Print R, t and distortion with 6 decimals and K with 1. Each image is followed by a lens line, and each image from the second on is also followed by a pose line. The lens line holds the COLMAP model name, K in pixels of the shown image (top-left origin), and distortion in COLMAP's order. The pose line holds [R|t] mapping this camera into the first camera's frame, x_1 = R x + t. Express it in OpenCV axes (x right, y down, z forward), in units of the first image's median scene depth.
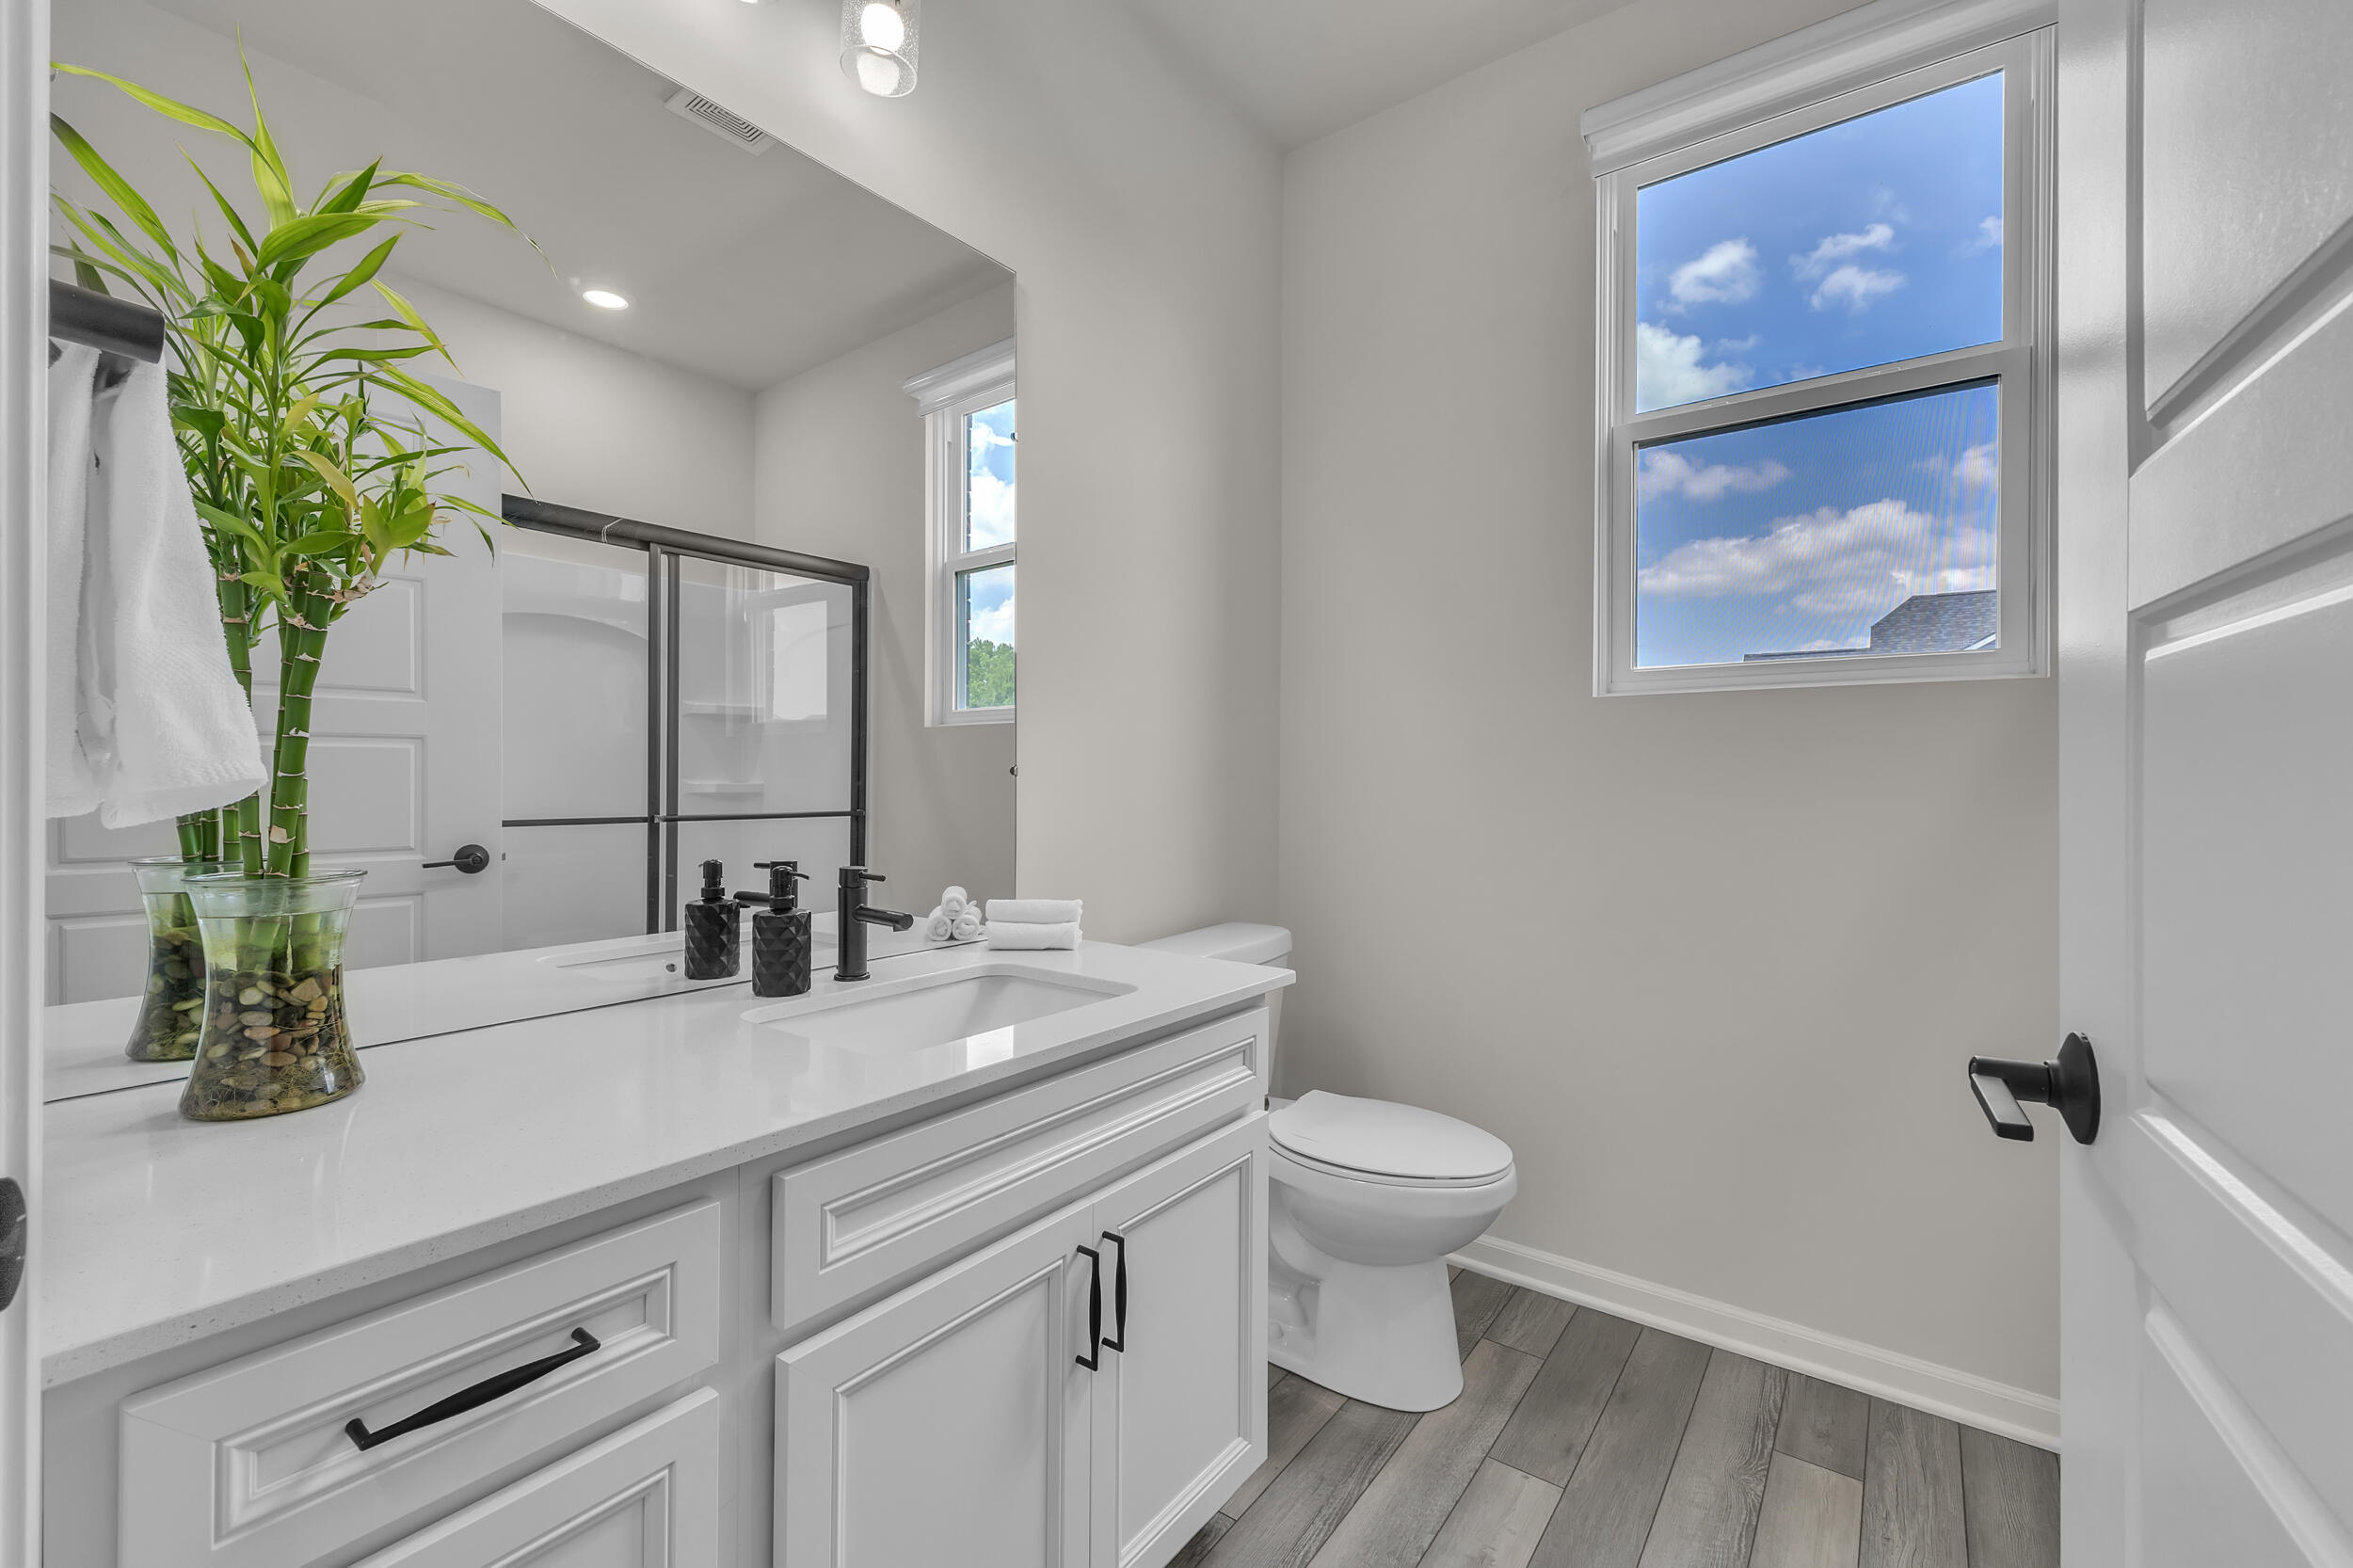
lens RADIAL K [[988.9, 0, 1183.3], [0, 988.9, 782.0], [0, 0, 1]] dist [0.010053, 0.000037]
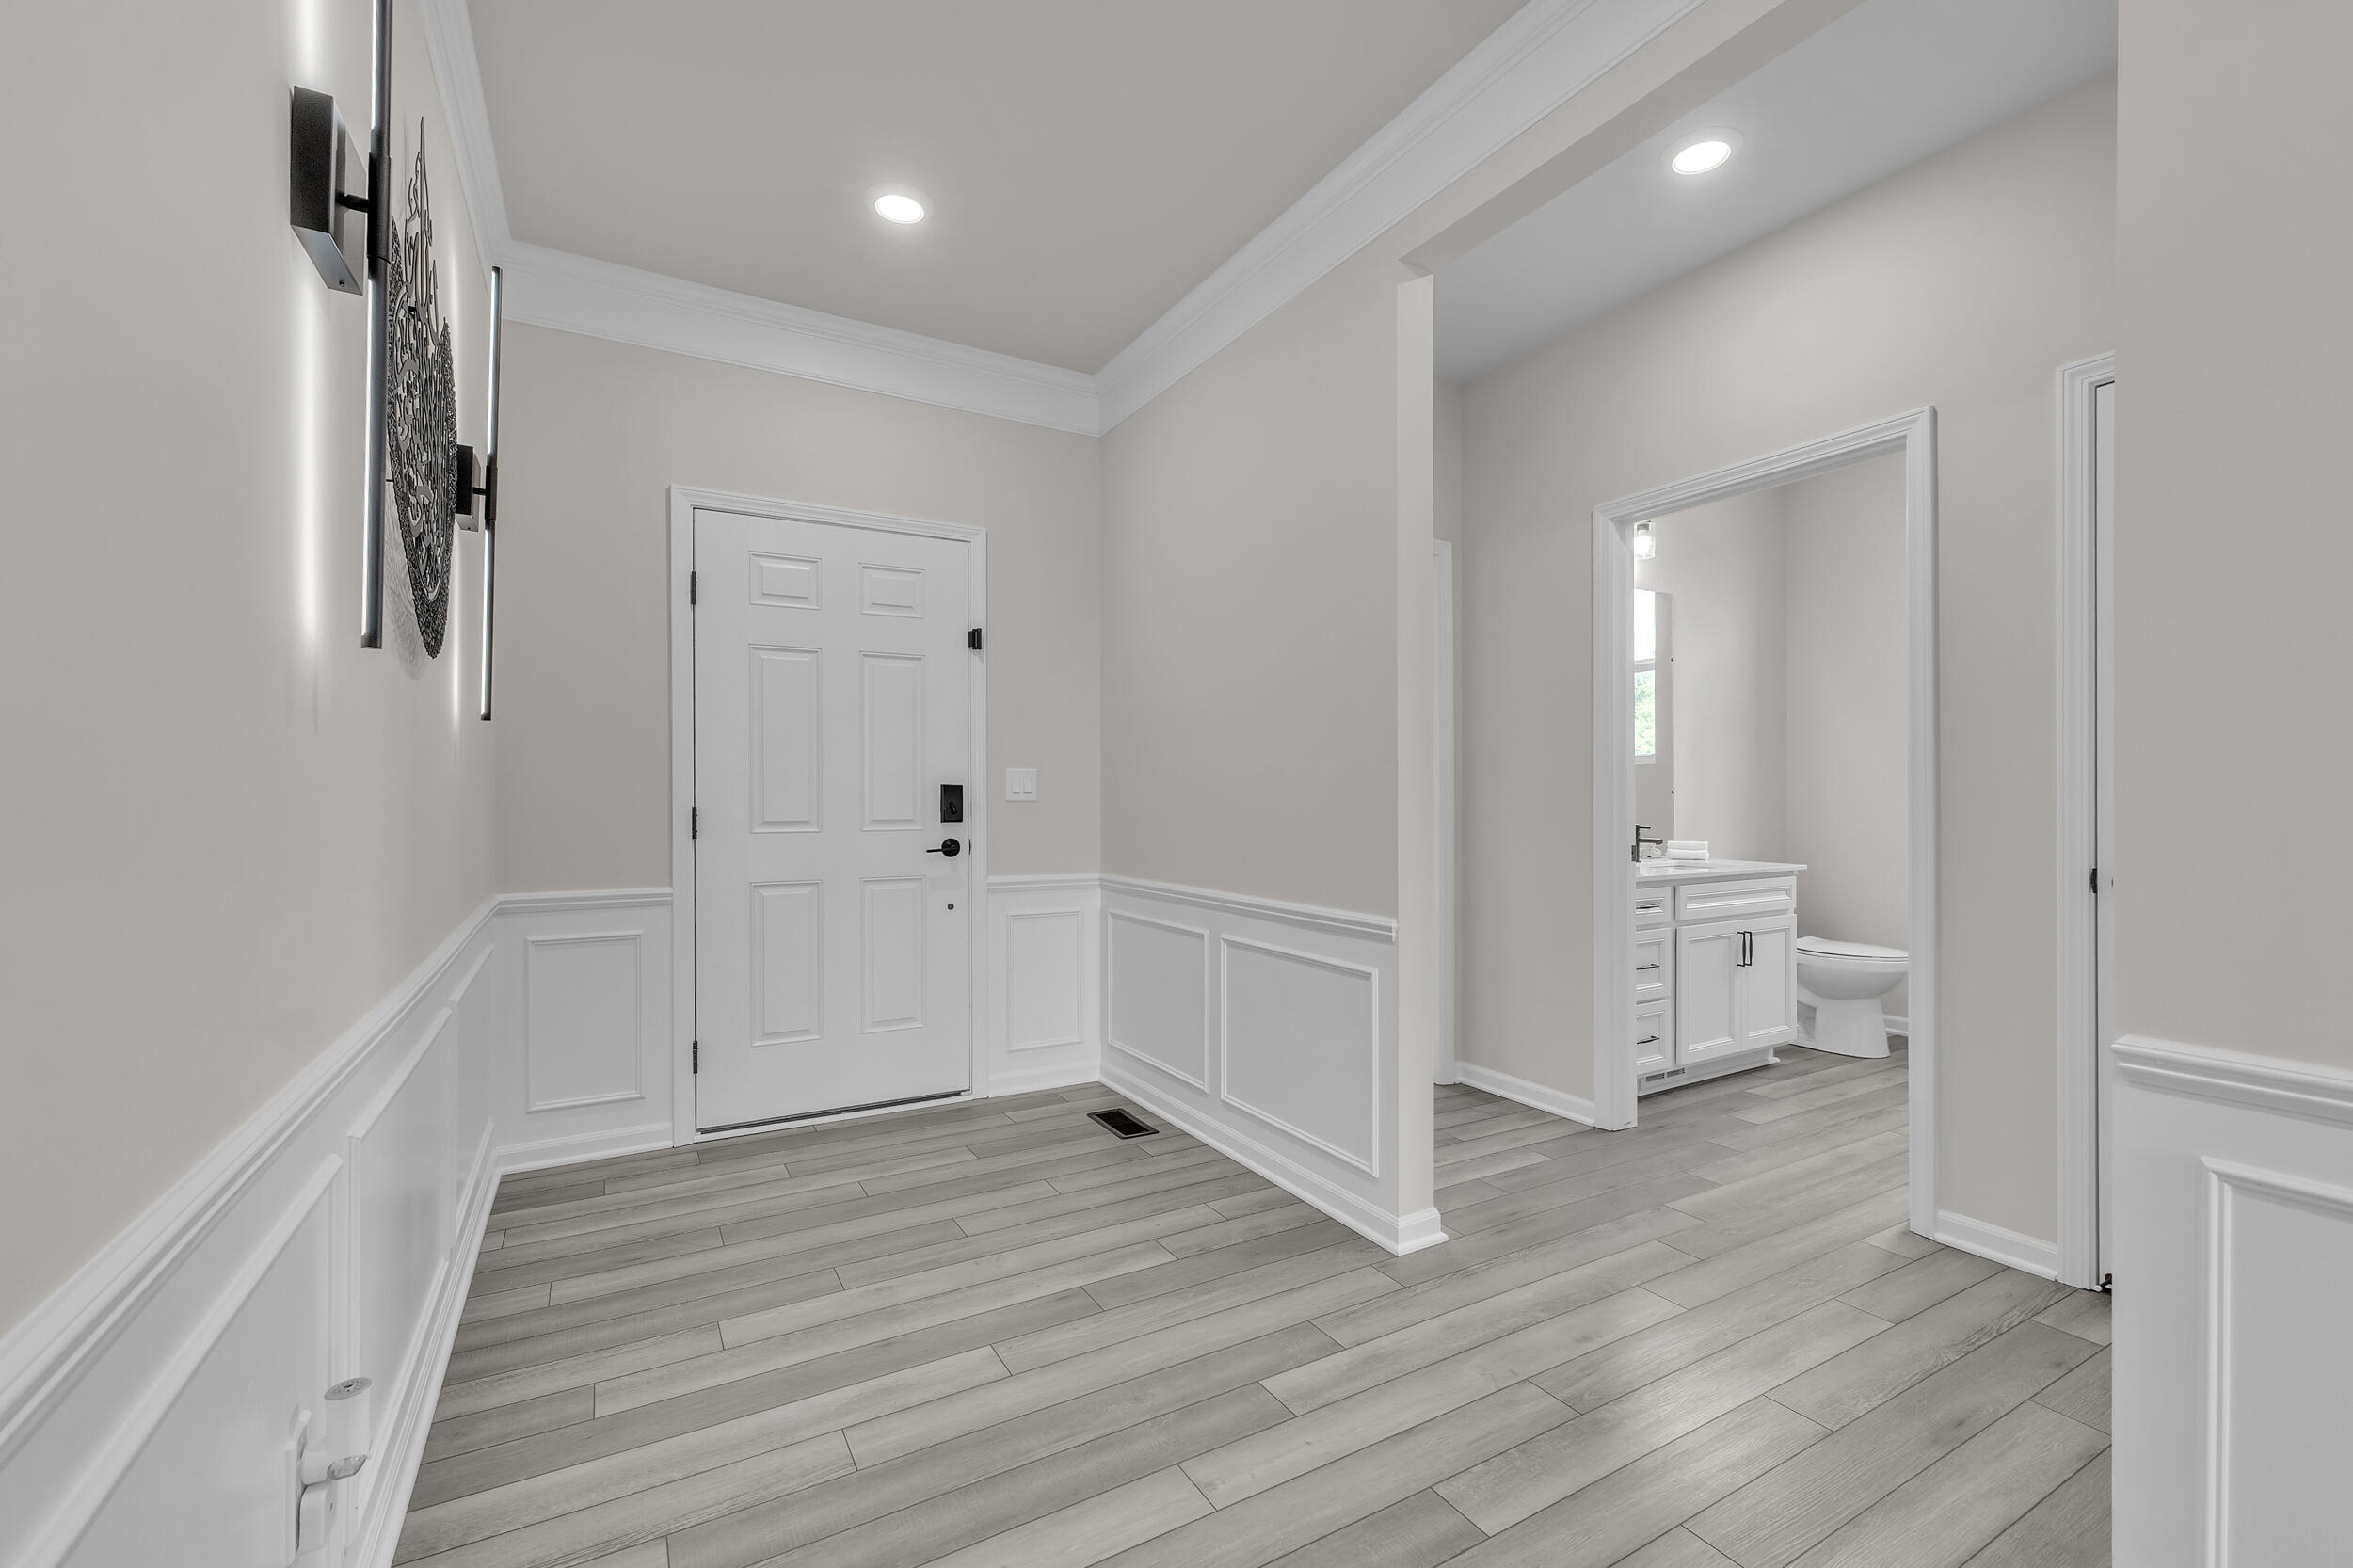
lens RADIAL K [[988.9, 0, 1168.8], [0, 988.9, 800.6], [0, 0, 1]] dist [0.010053, 0.000037]
pose [[0.912491, -0.005856, -0.409056, -0.327510], [0.010103, 0.999915, 0.008223, -0.024066], [0.408973, -0.011636, 0.912472, -1.954050]]
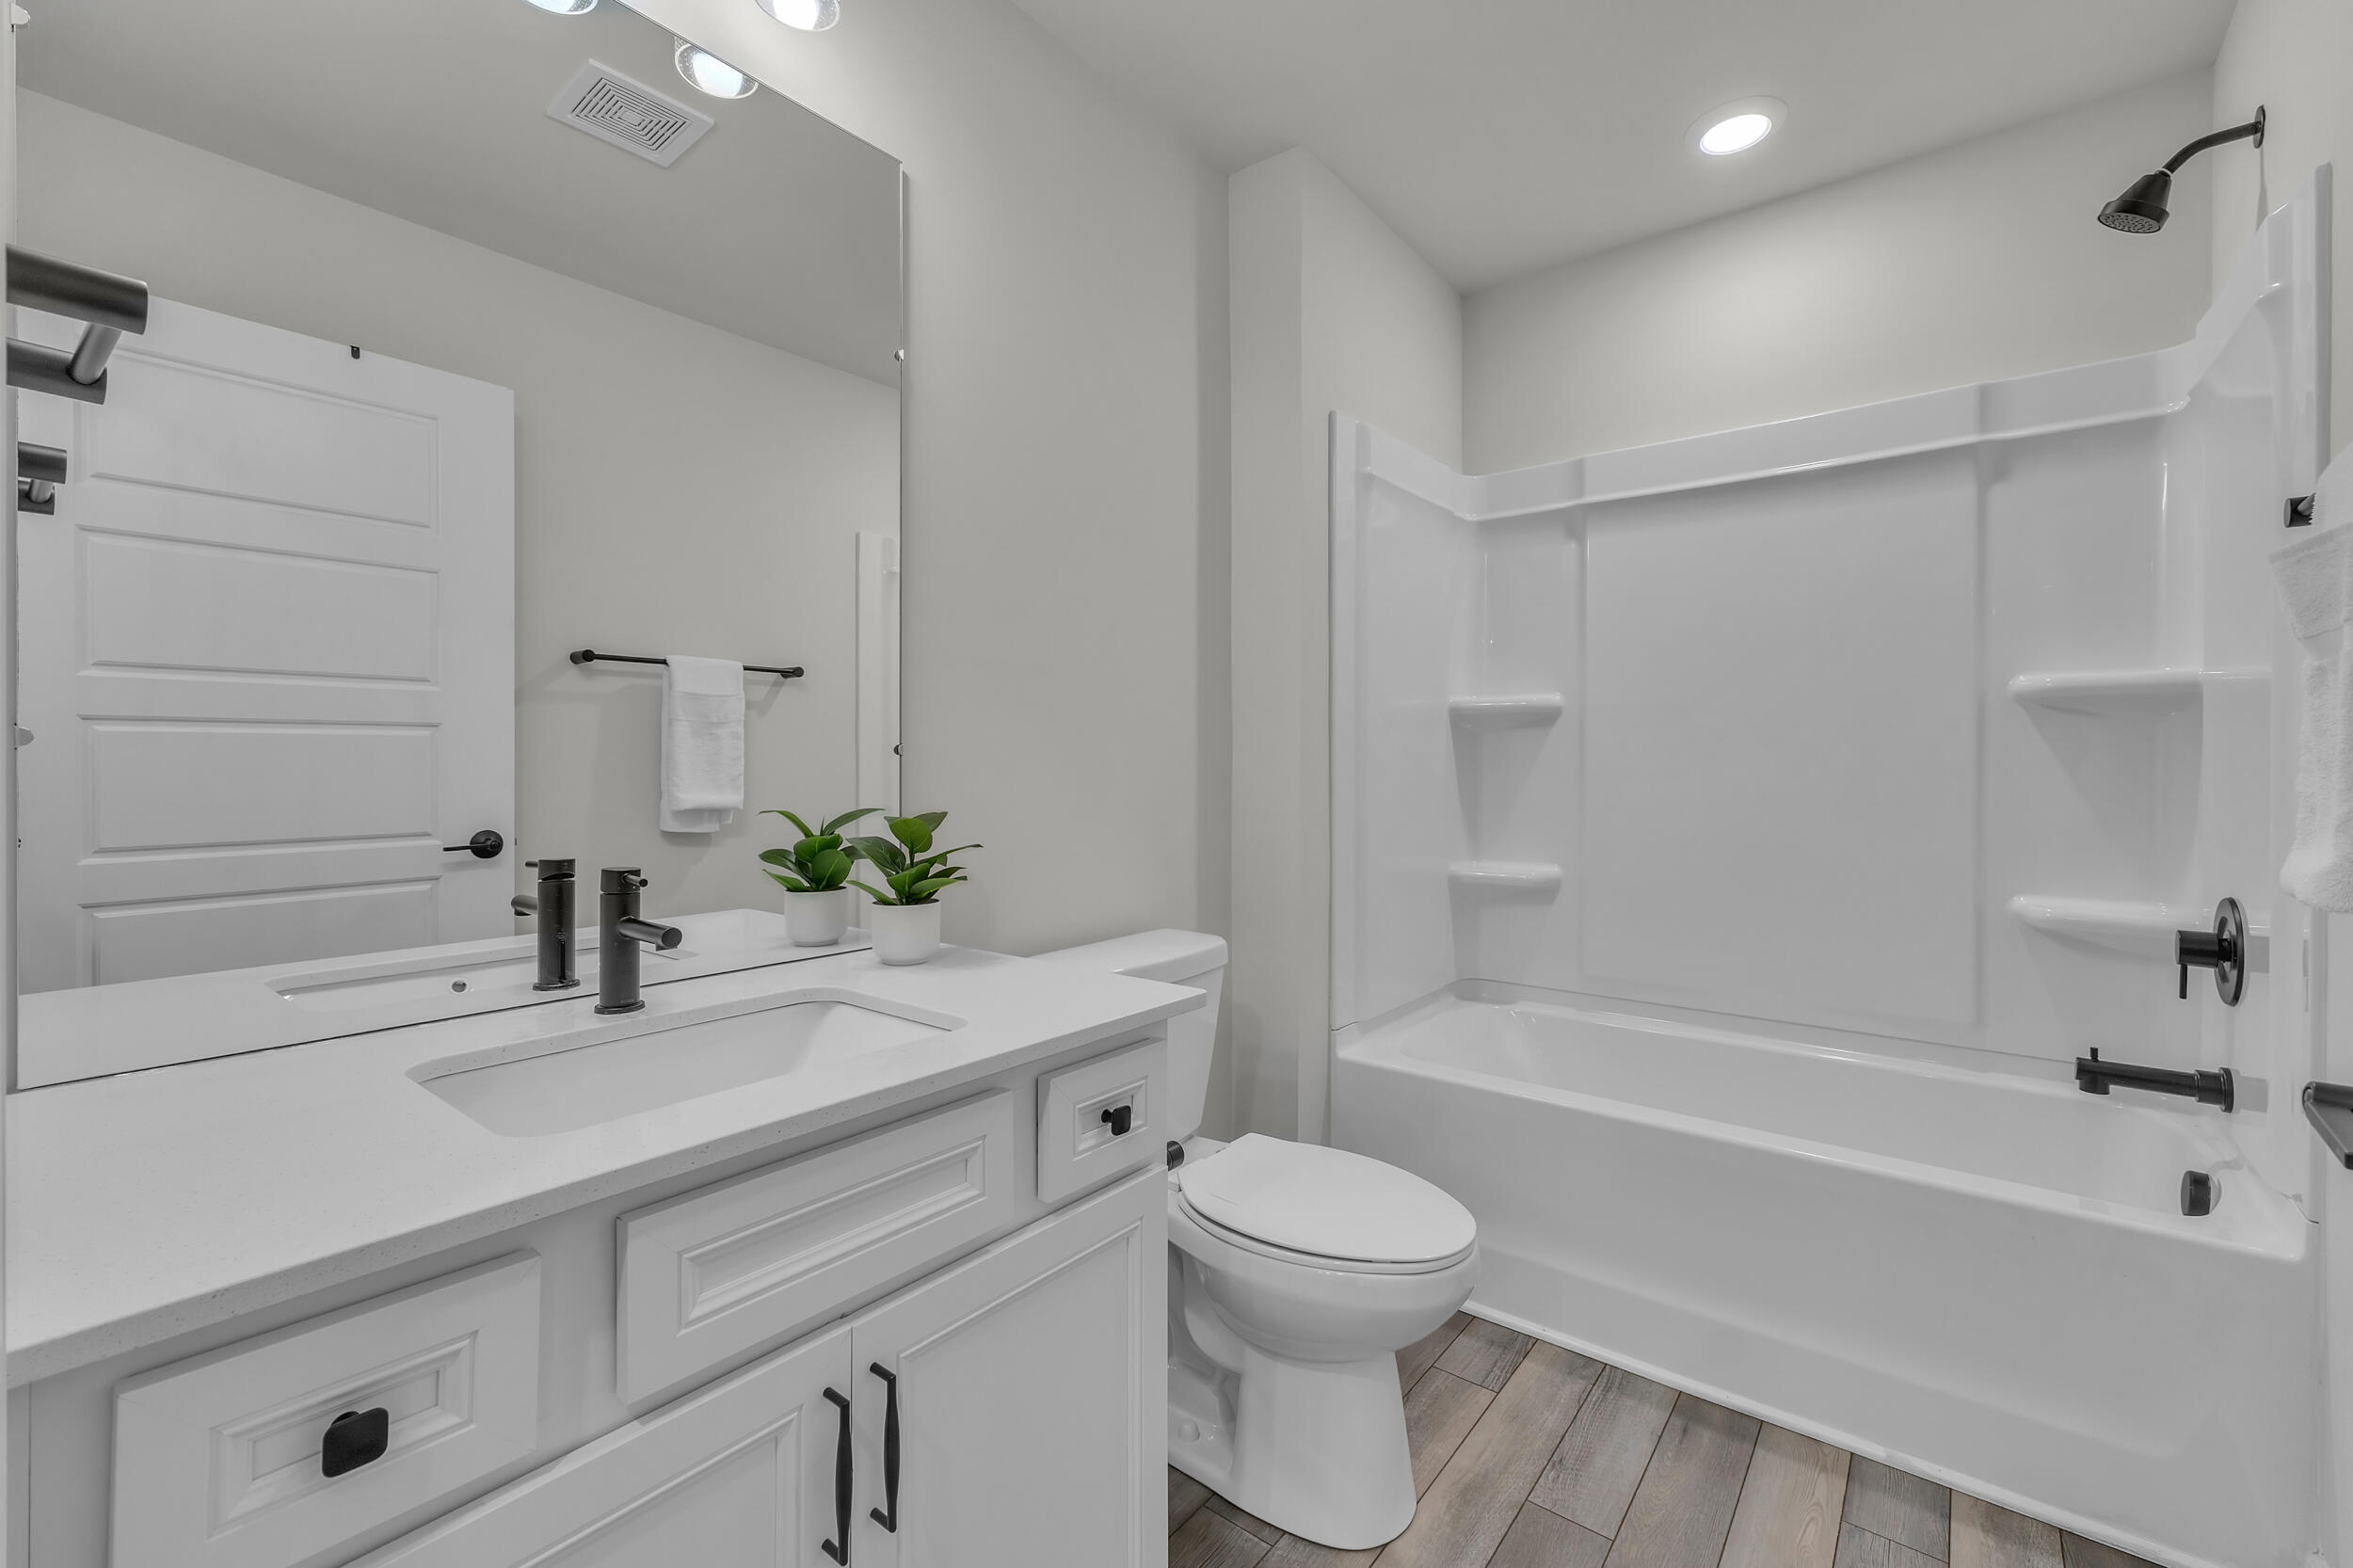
lens RADIAL K [[988.9, 0, 1173.9], [0, 988.9, 772.5], [0, 0, 1]] dist [0.010053, 0.000037]
pose [[0.998011, -0.004646, -0.062863, 0.138227], [0.005282, 0.999936, 0.009956, 0.002120], [0.062812, -0.010268, 0.997973, 0.195104]]
